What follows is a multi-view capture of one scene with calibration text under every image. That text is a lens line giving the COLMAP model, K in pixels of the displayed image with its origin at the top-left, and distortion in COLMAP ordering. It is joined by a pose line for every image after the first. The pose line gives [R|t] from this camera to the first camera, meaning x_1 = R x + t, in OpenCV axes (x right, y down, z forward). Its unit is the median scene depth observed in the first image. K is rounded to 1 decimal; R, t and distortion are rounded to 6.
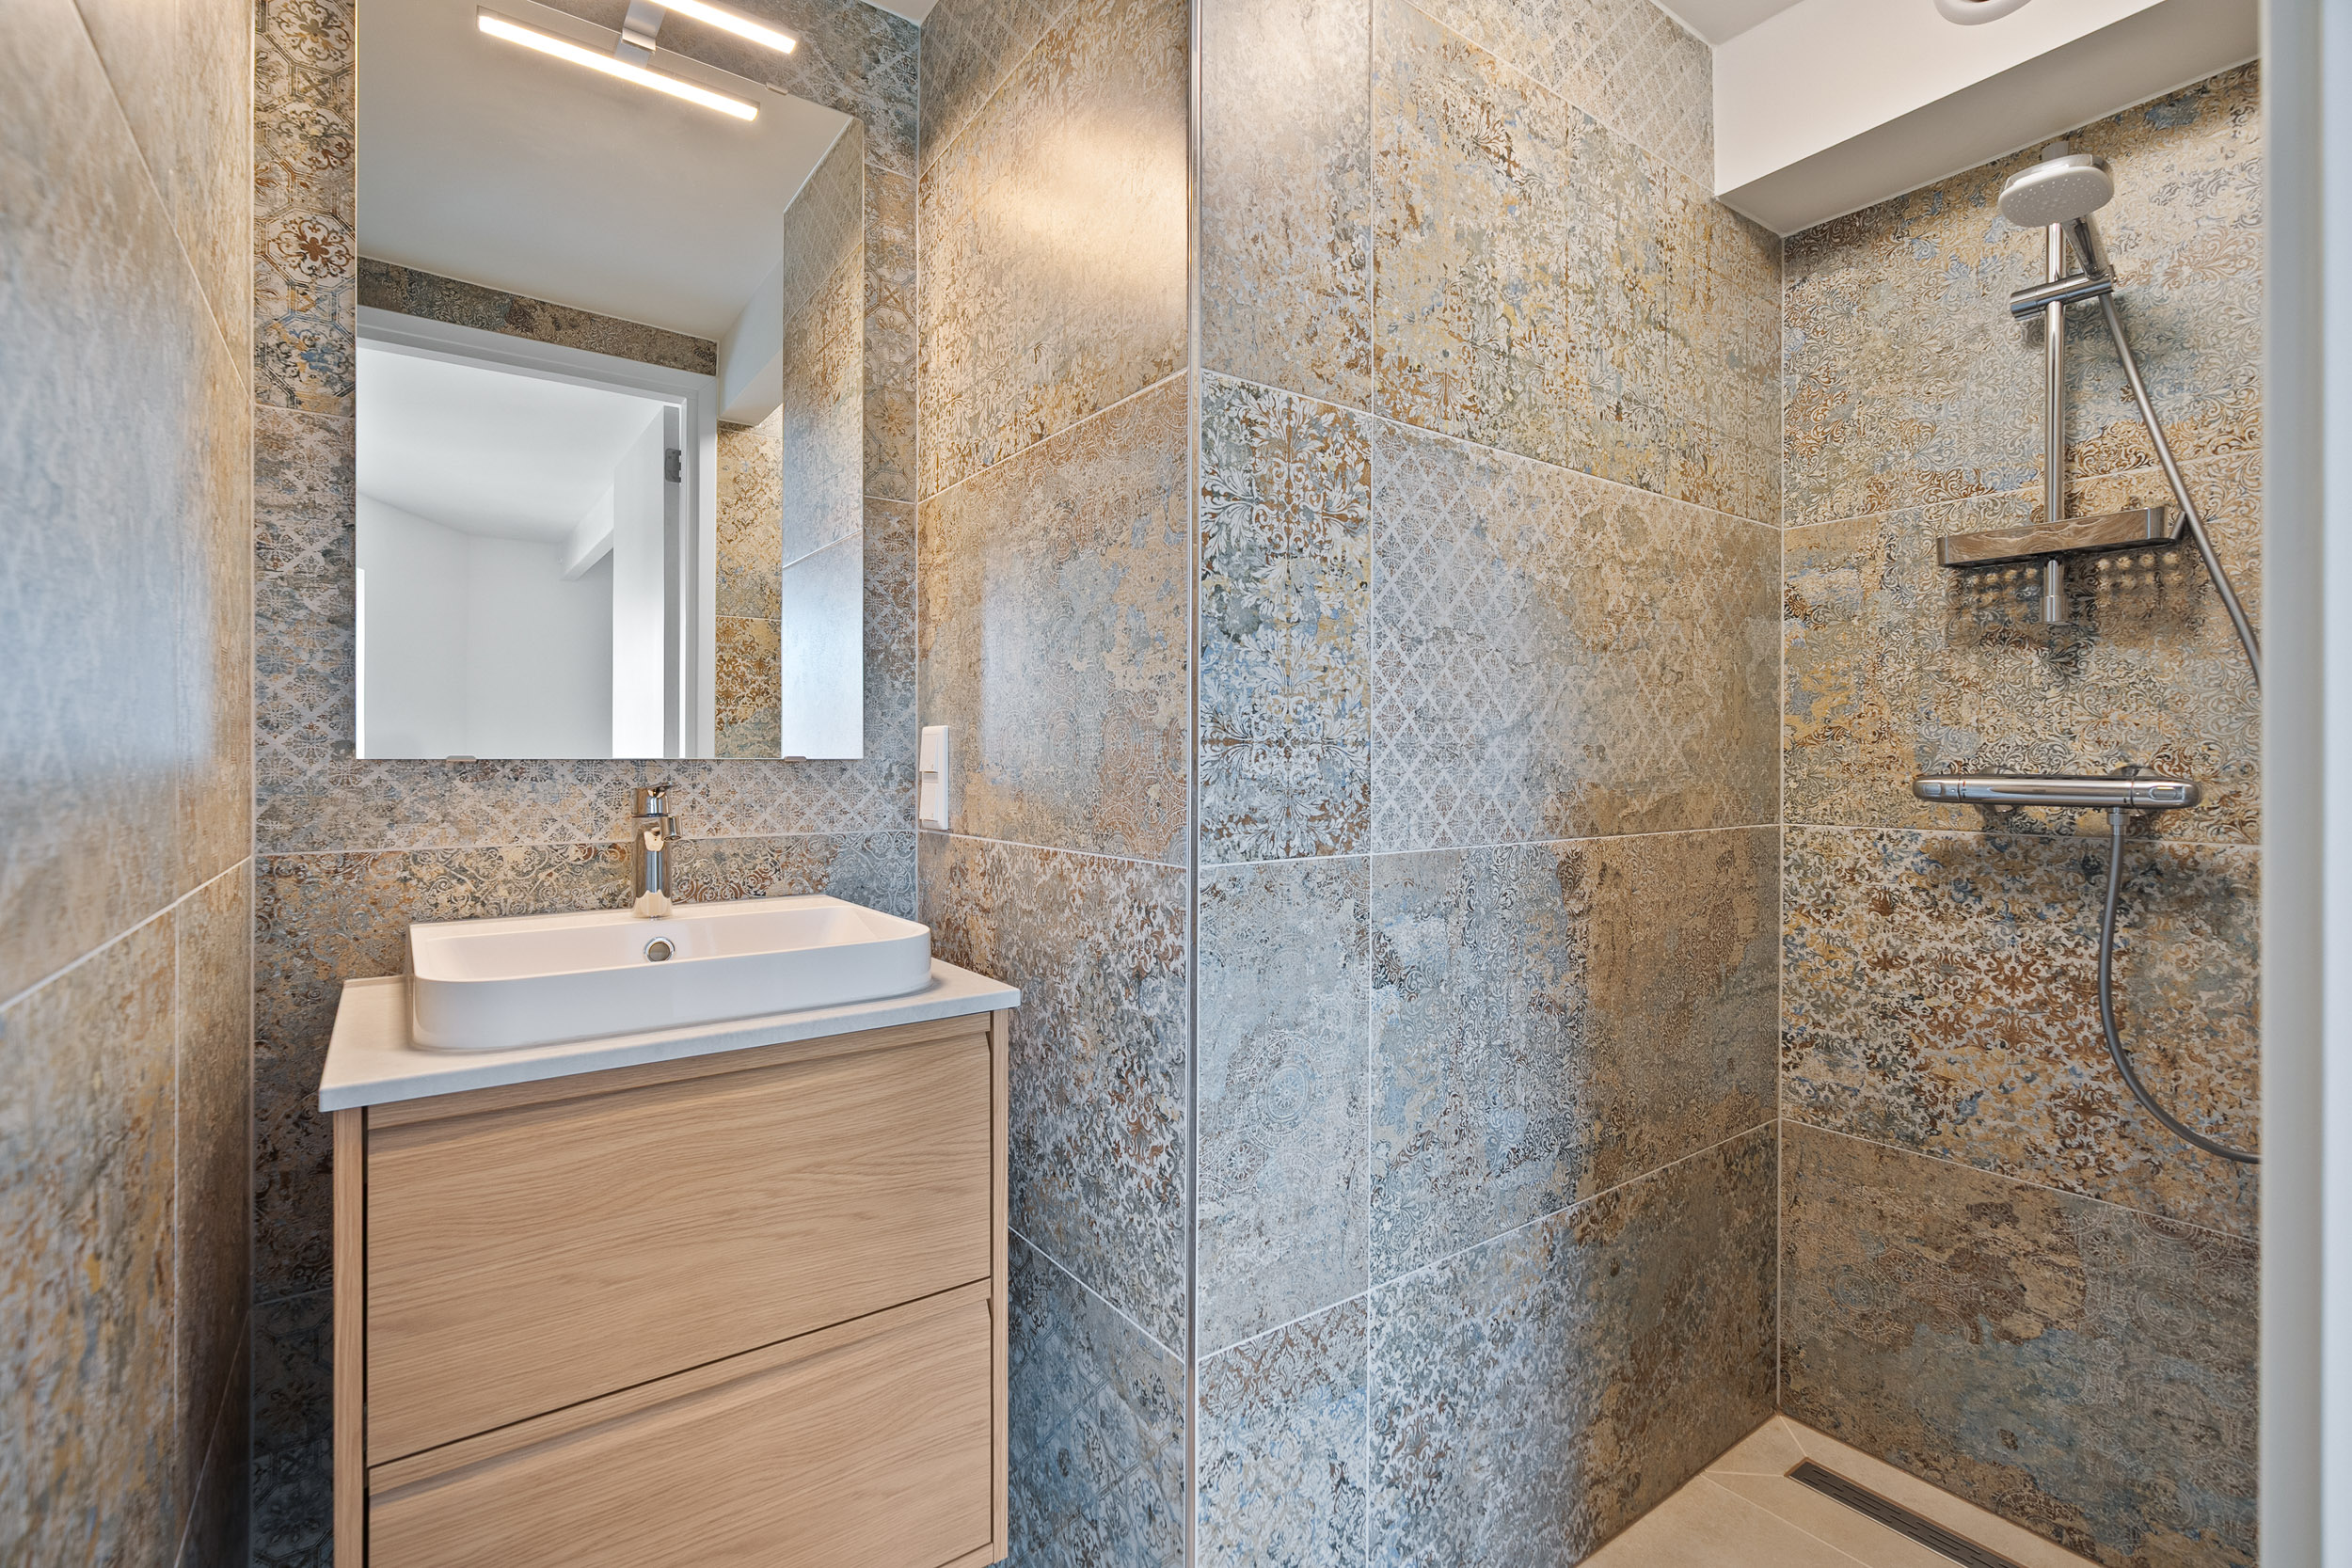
lens RADIAL K [[1066.6, 0, 1171.4], [0, 1066.6, 766.7], [0, 0, 1]] dist [-0.007260, 0.001497]
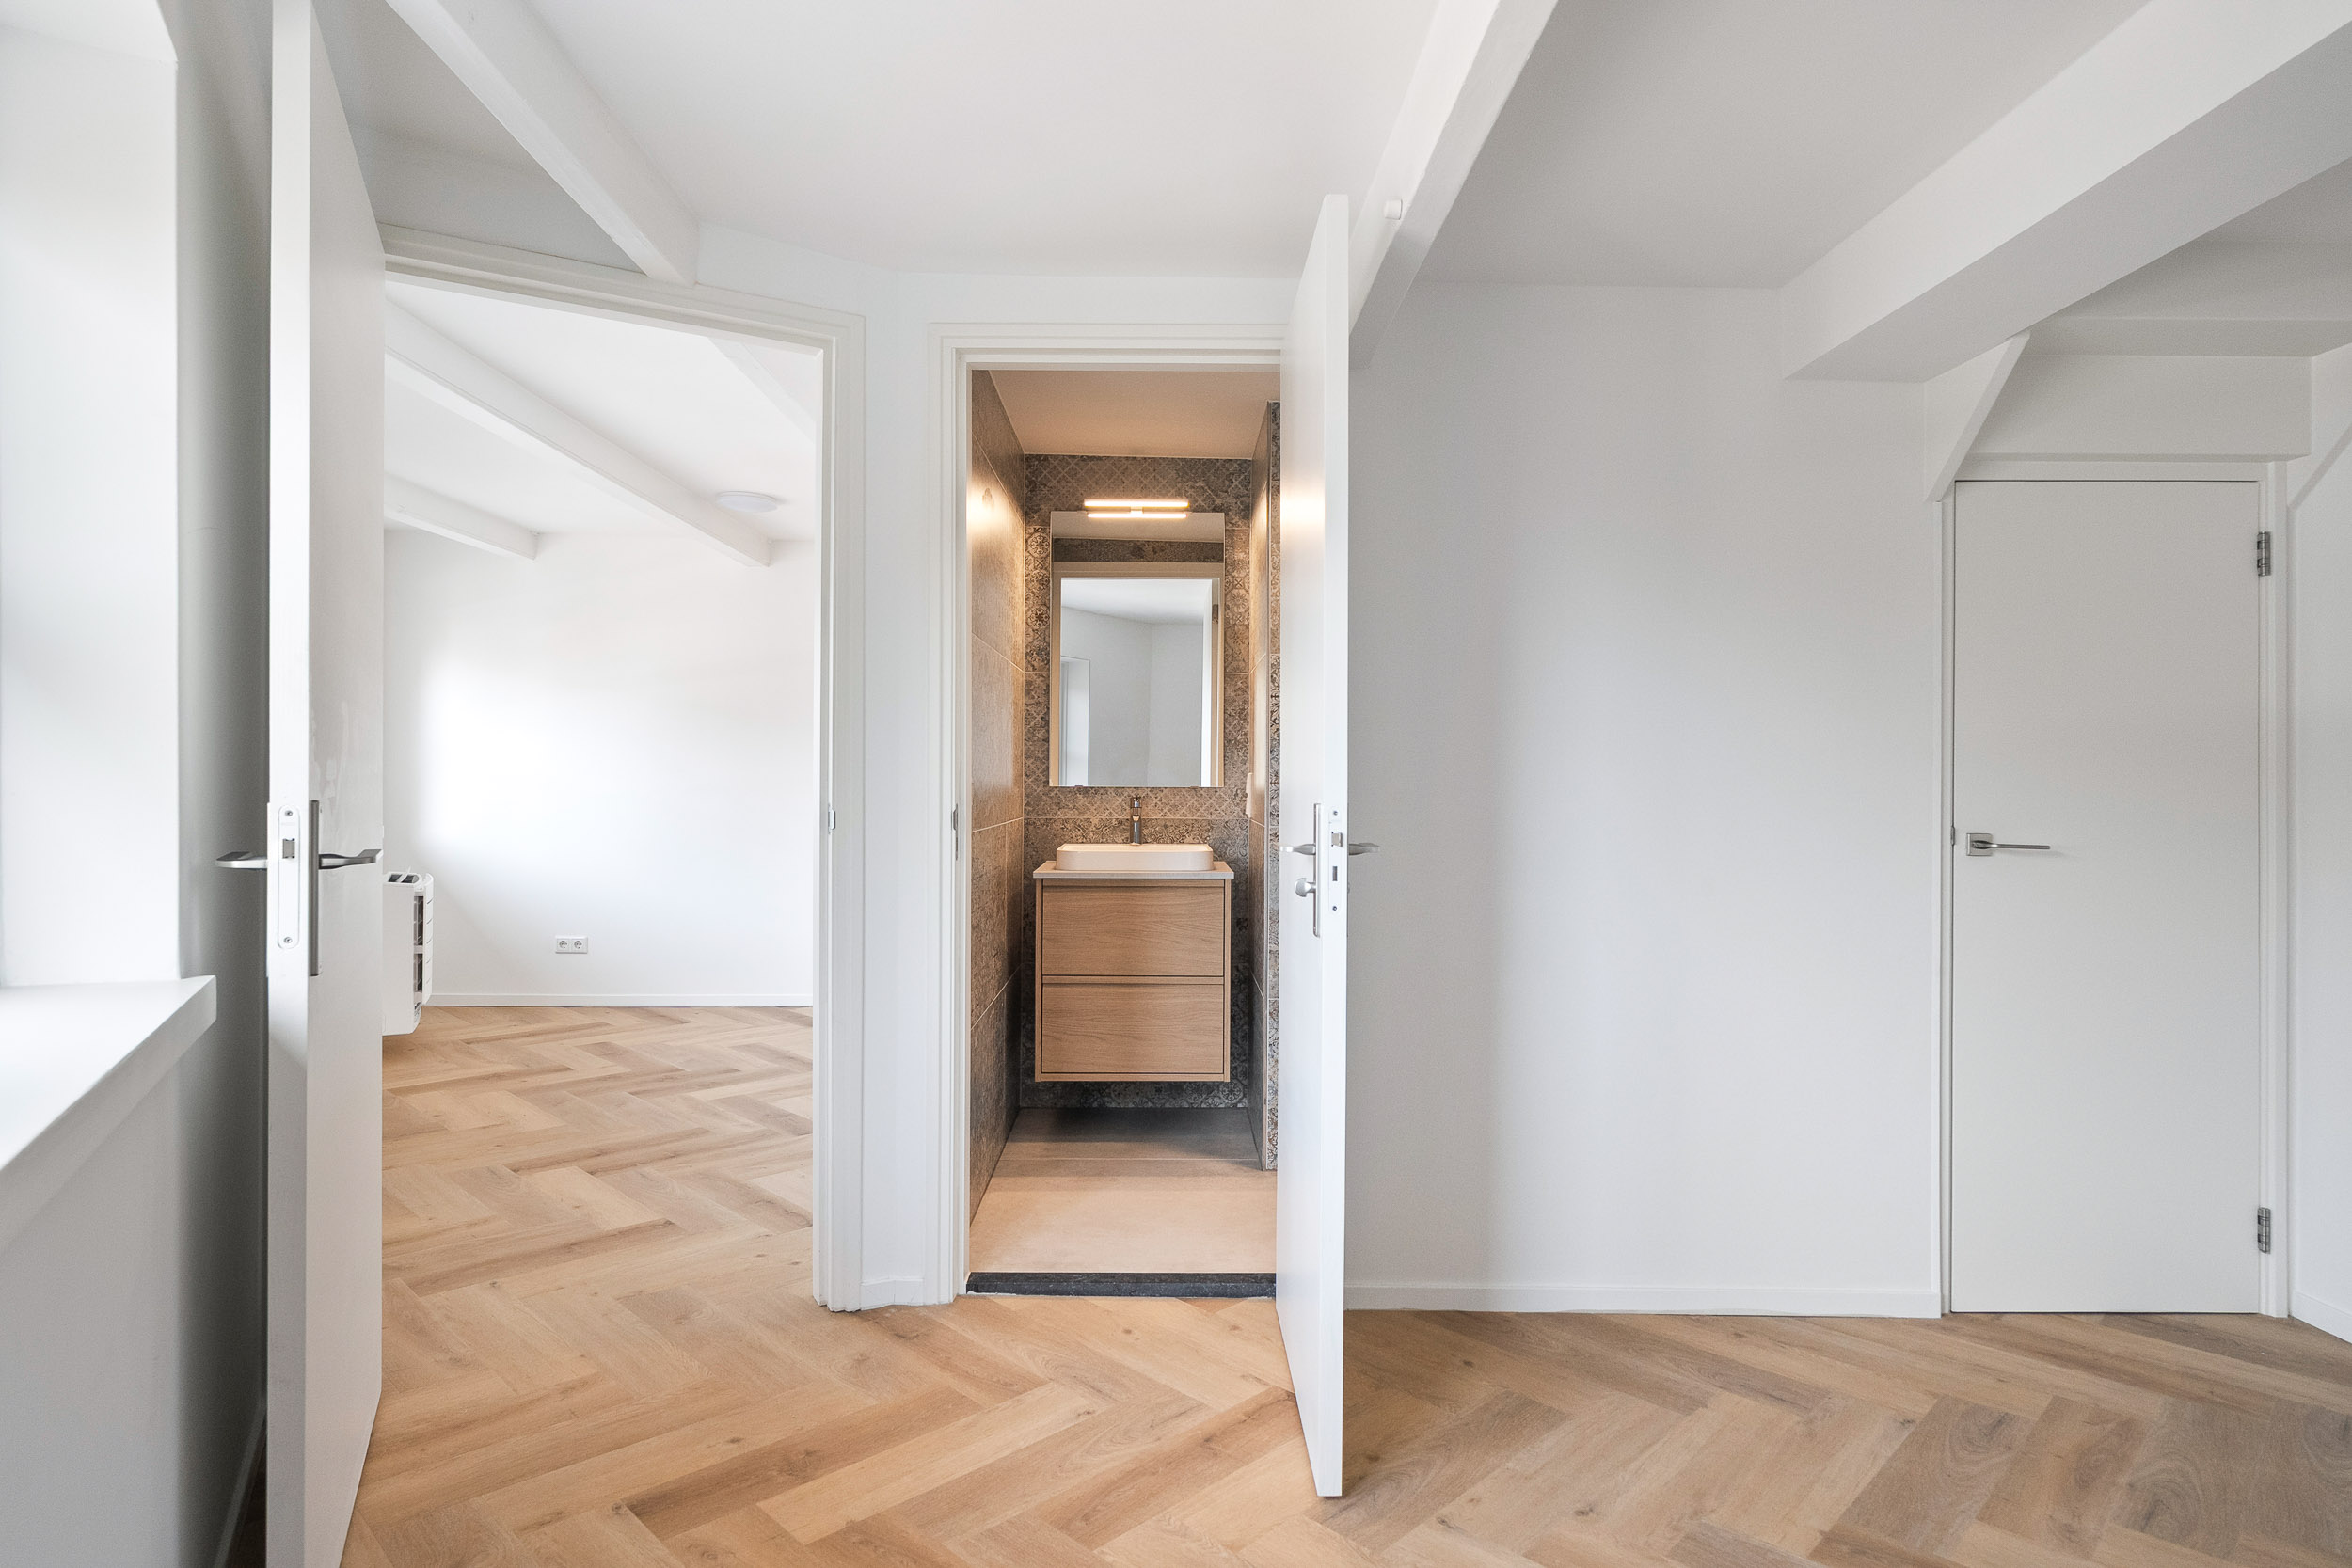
lens RADIAL K [[1292.2, 0, 1179.3], [0, 1292.2, 766.9], [0, 0, 1]] dist [-0.003300, -0.000136]
pose [[0.820590, -0.000104, -0.571517, 1.509837], [-0.005095, 0.999959, -0.007498, -0.036110], [0.571495, 0.009065, 0.820556, -1.664841]]
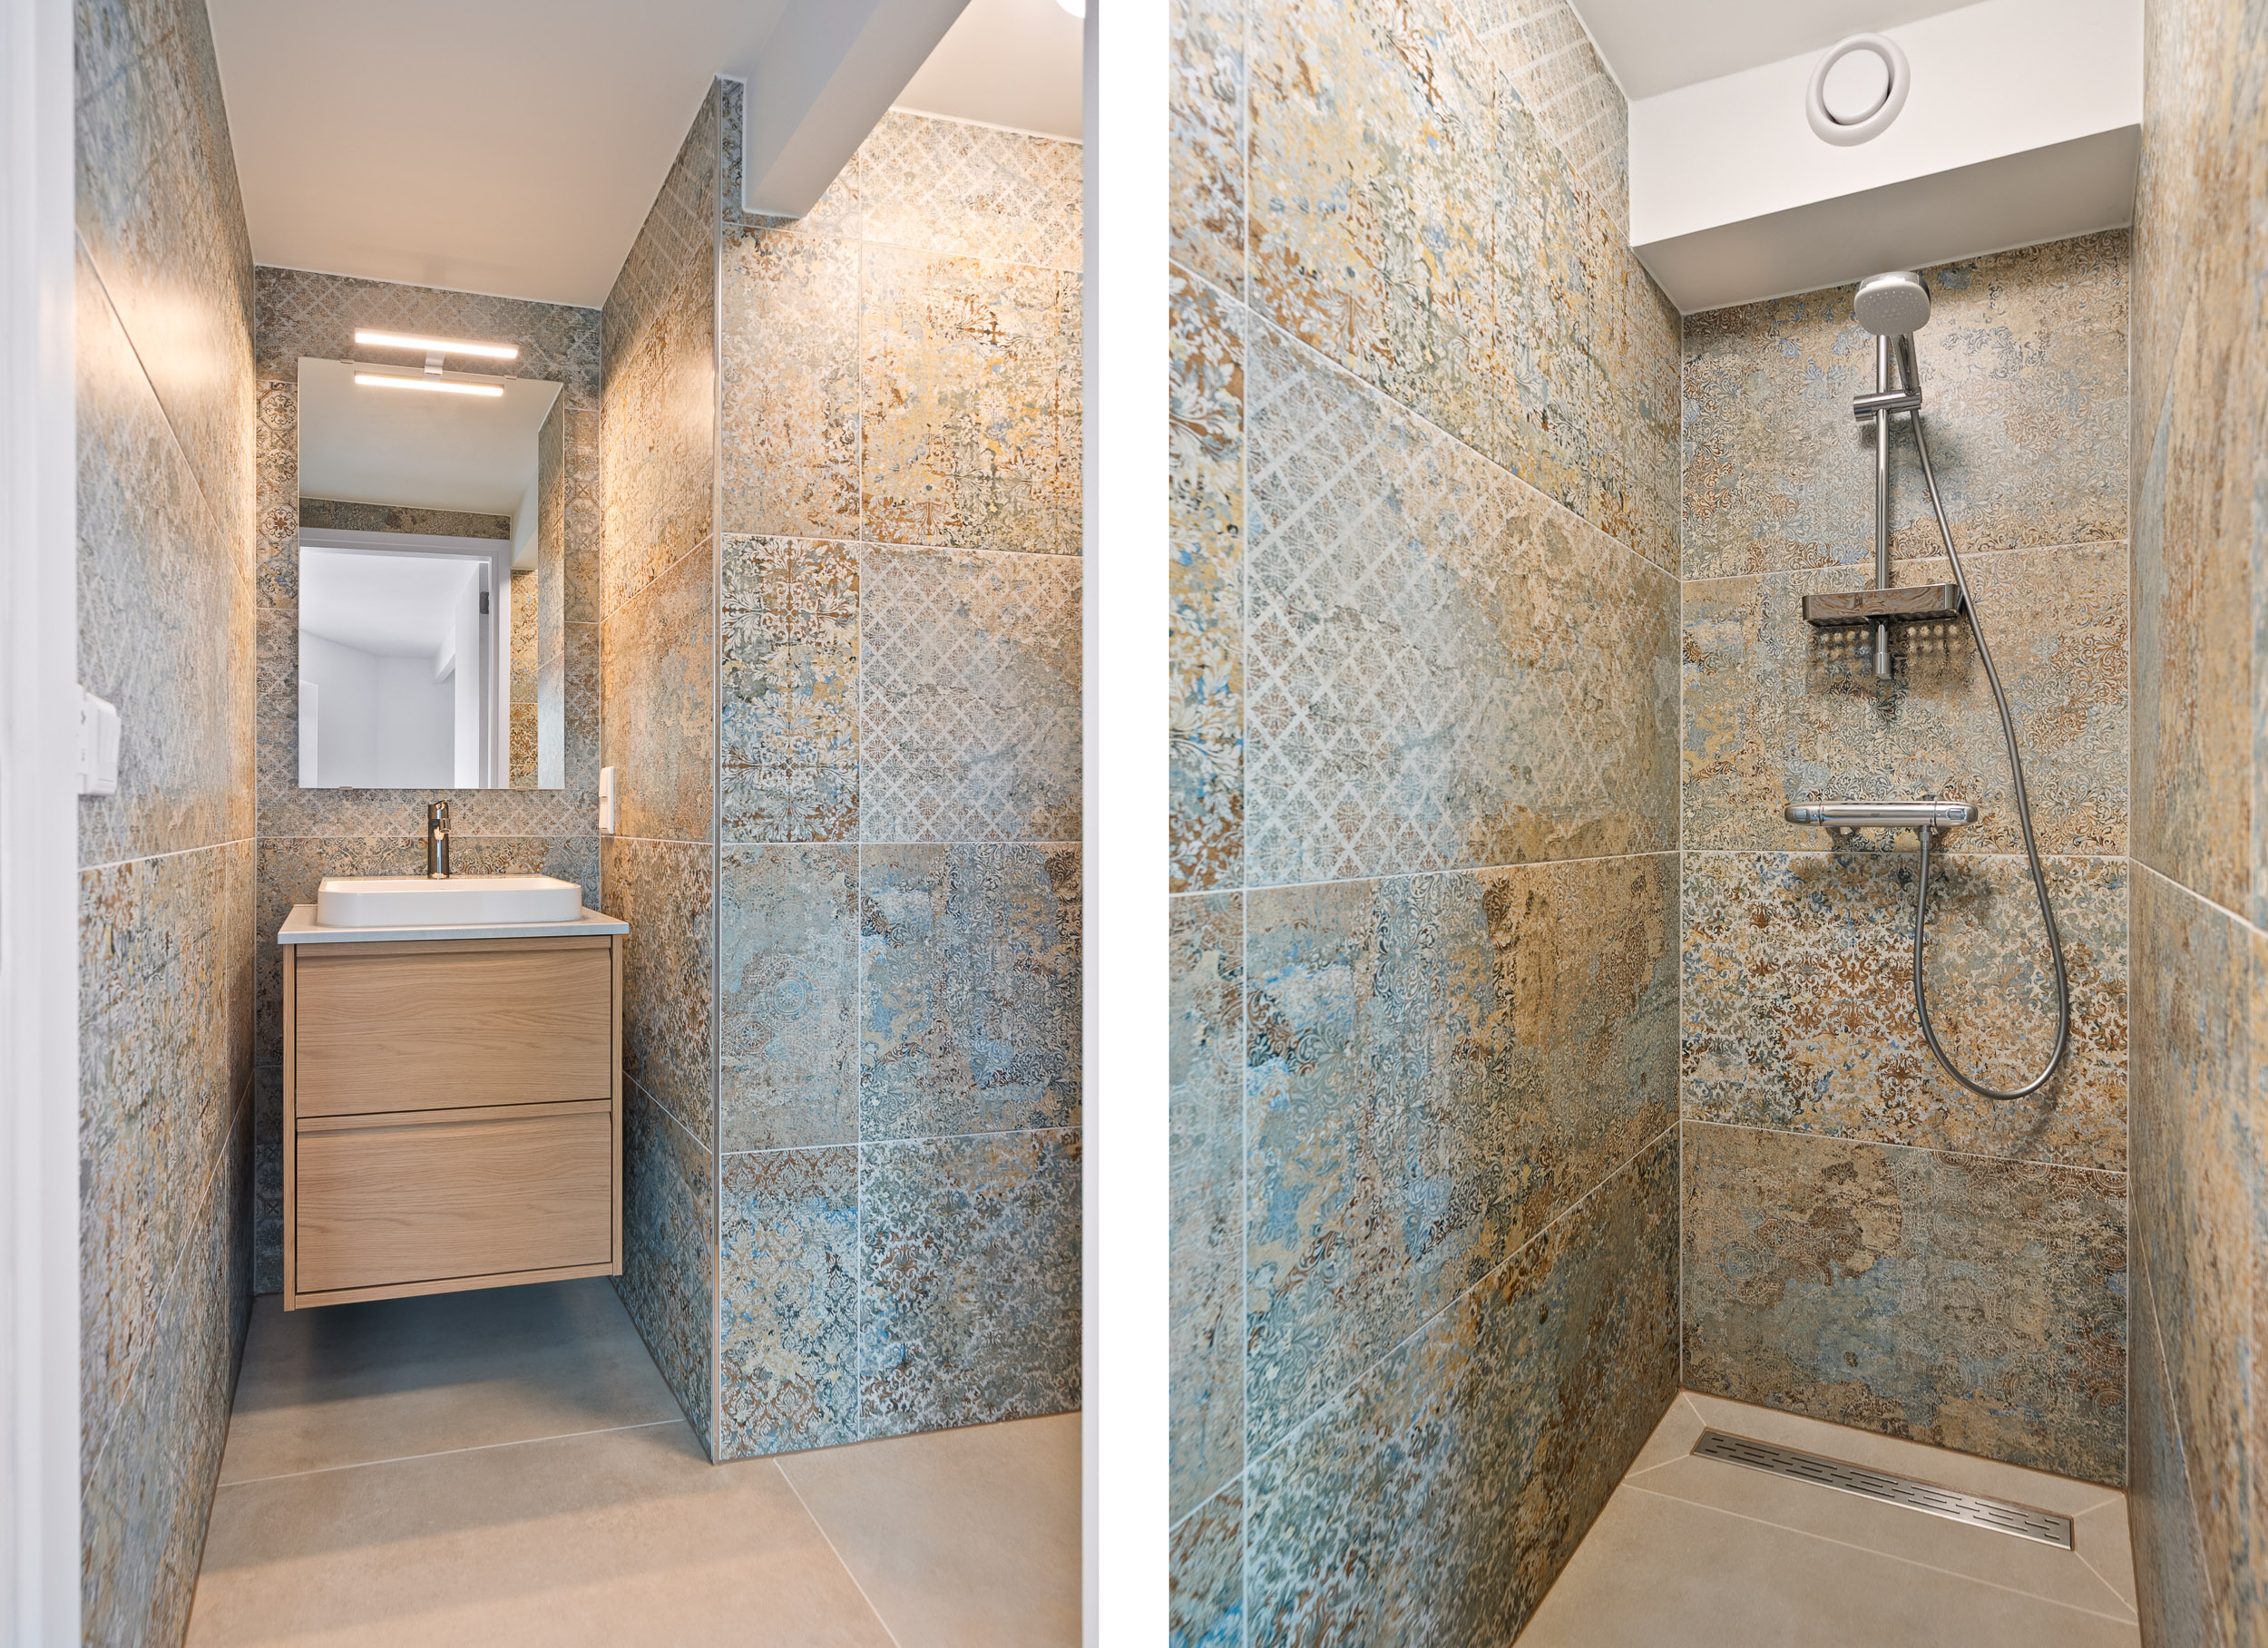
lens RADIAL K [[2689.1, 0, 1134.0], [0, 2689.1, 824.0], [0, 0, 1]] dist [-0.014456, -0.060526]
pose [[0.915533, 0.018464, -0.401819, 2.411668], [-0.008171, 0.999593, 0.027315, -0.083147], [0.402160, -0.021724, 0.915312, -2.663640]]
